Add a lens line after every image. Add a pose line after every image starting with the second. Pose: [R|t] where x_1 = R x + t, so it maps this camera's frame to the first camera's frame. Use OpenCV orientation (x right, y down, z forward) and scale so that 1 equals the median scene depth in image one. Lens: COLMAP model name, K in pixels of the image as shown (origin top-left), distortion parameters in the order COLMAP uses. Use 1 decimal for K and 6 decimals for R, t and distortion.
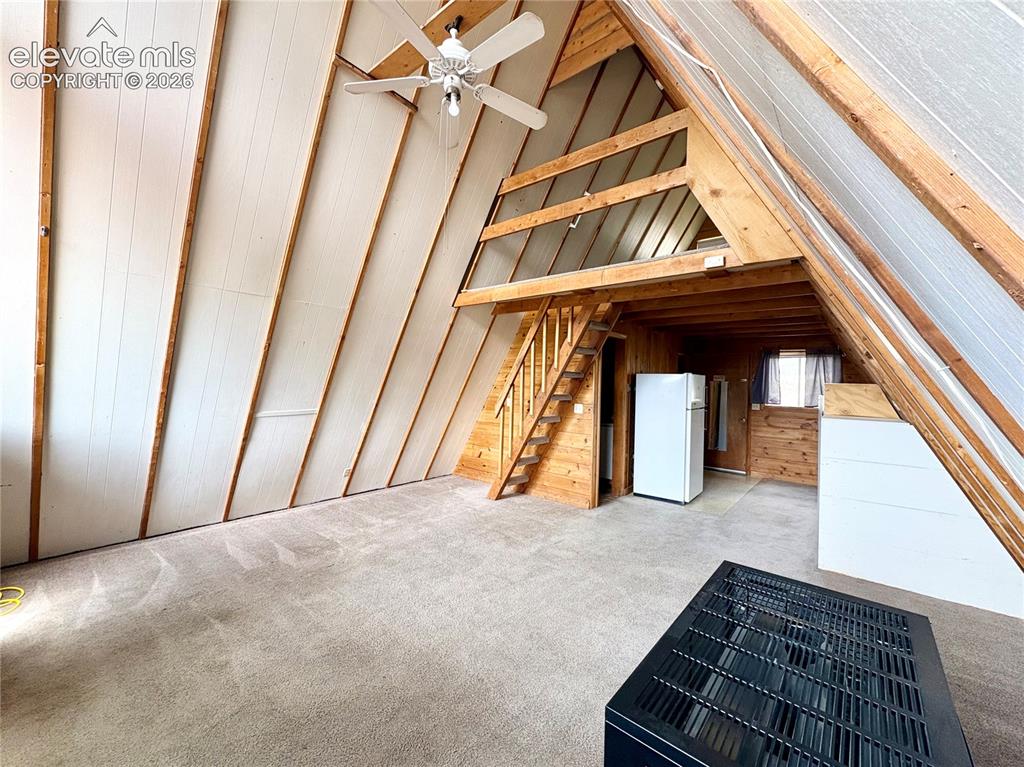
lens RADIAL K [[405.9, 0, 512.7], [0, 405.9, 381.3], [0, 0, 1]] dist [0.000777, 0.000074]
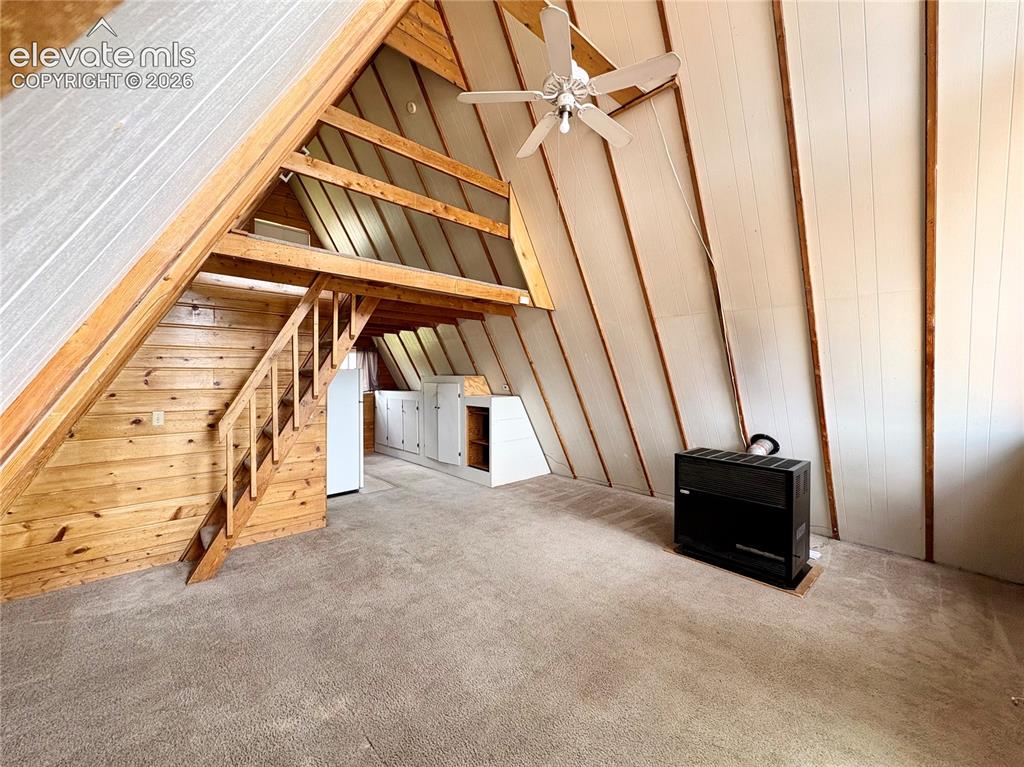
lens RADIAL K [[405.9, 0, 507.9], [0, 405.9, 380.5], [0, 0, 1]] dist [0.000777, 0.000074]
pose [[0.133139, -0.037778, 0.990377, -0.634647], [-0.000553, 0.999270, 0.038191, -0.030698], [-0.991097, -0.005632, 0.133021, 0.523200]]
